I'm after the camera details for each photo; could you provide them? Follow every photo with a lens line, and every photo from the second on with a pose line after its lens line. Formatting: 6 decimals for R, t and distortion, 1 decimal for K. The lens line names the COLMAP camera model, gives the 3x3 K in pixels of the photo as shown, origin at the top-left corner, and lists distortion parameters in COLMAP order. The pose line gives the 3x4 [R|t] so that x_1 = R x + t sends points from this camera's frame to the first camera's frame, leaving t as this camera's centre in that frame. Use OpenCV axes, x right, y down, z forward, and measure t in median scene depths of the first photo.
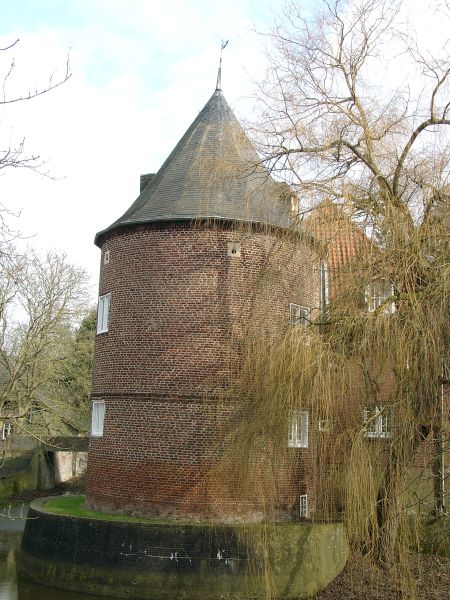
lens RADIAL K [[787.3, 0, 225.0], [0, 787.3, 300.0], [0, 0, 1]] dist [-0.046828, 0.043609]
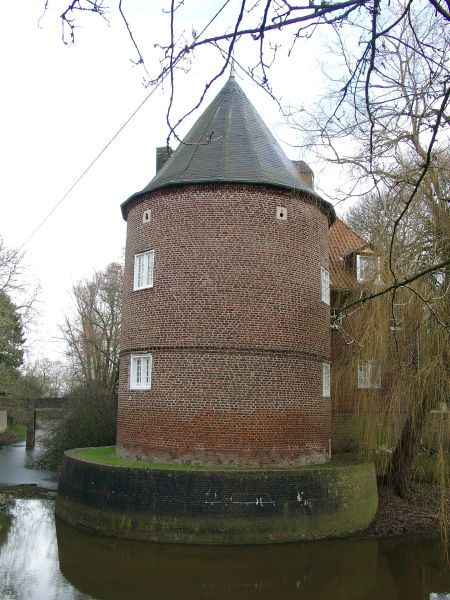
lens RADIAL K [[599.8, 0, 225.0], [0, 599.8, 300.0], [0, 0, 1]] dist [-0.142237, 0.019268]
pose [[0.963718, 0.027063, 0.265548, -0.288264], [-0.027613, 0.999617, -0.001664, 0.060435], [-0.265492, -0.005729, 0.964096, 0.245265]]
